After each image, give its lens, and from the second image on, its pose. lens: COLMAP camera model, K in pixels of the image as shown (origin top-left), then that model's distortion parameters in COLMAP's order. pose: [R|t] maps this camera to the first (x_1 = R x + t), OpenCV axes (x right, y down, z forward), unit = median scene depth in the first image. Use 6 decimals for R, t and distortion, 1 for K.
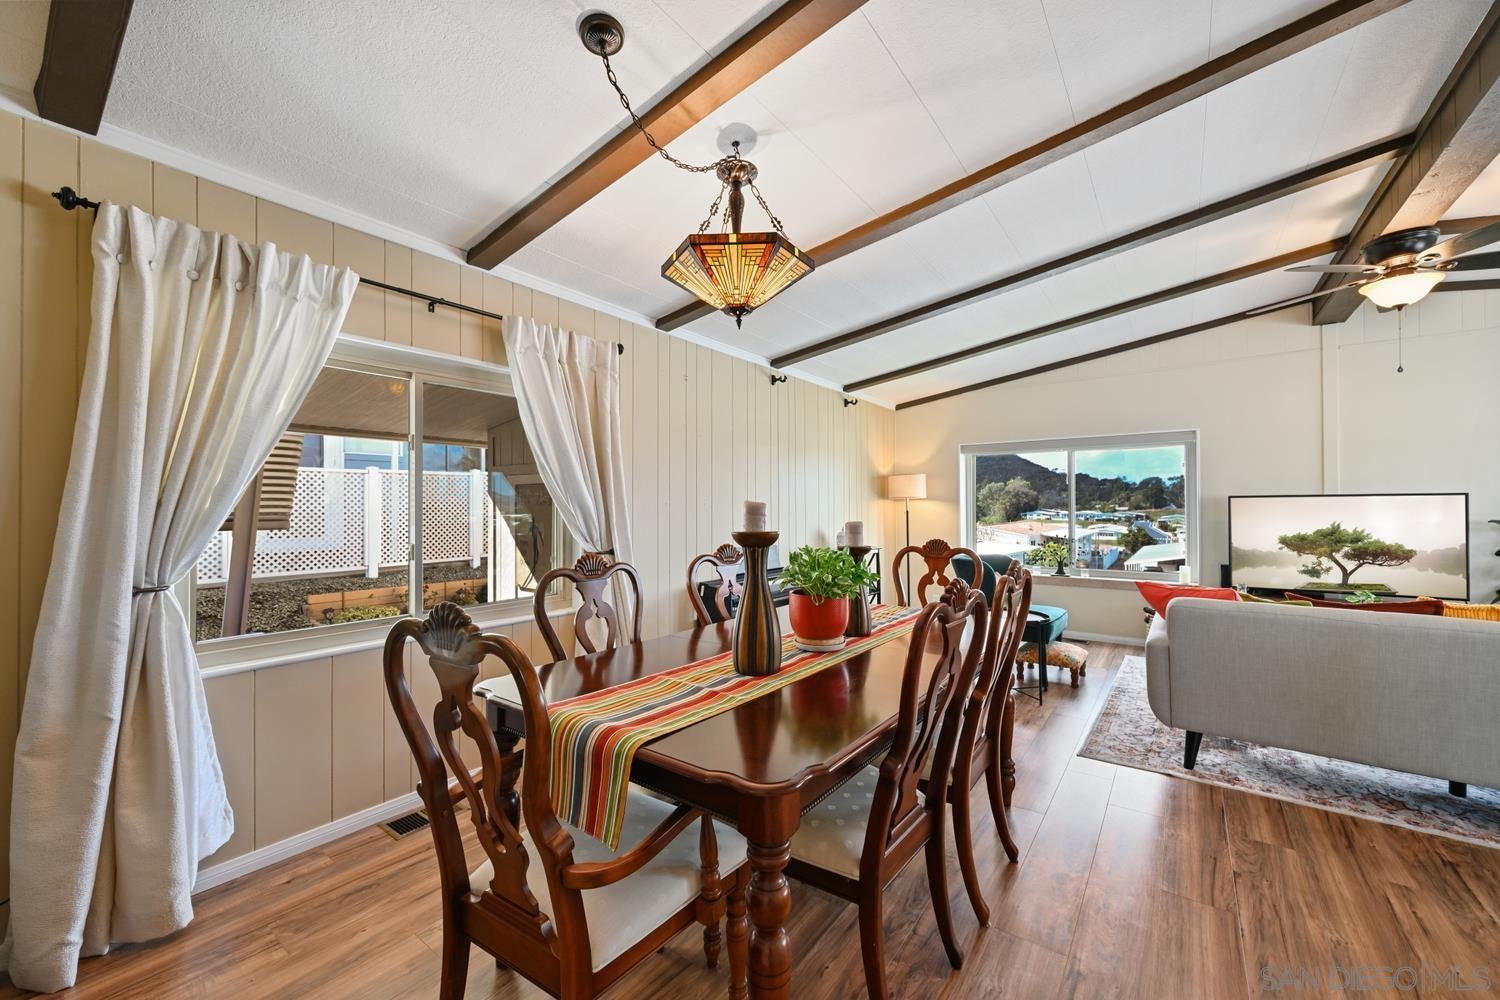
lens RADIAL K [[587.1, 0, 751.6], [0, 587.1, 509.2], [0, 0, 1]] dist [-0.000140, -0.000132]
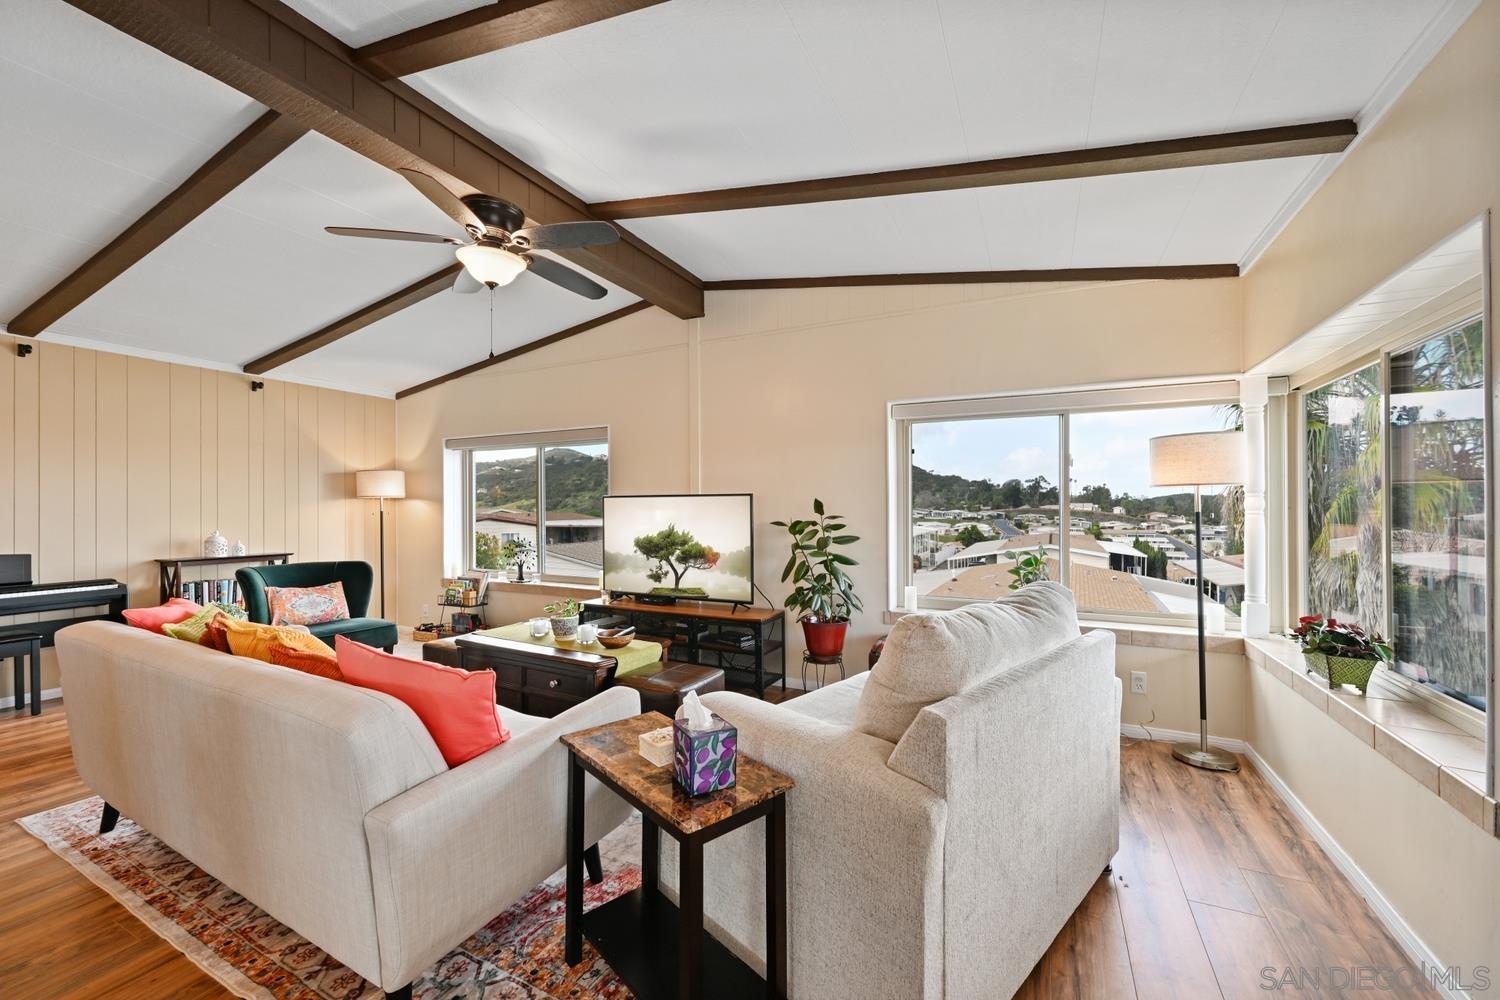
lens RADIAL K [[587.1, 0, 751.6], [0, 587.1, 509.2], [0, 0, 1]] dist [-0.000140, -0.000132]
pose [[0.989192, -0.004530, 0.146554, 0.977414], [0.004838, 0.999987, -0.001749, 0.000852], [-0.146545, 0.002439, 0.989201, 0.040100]]
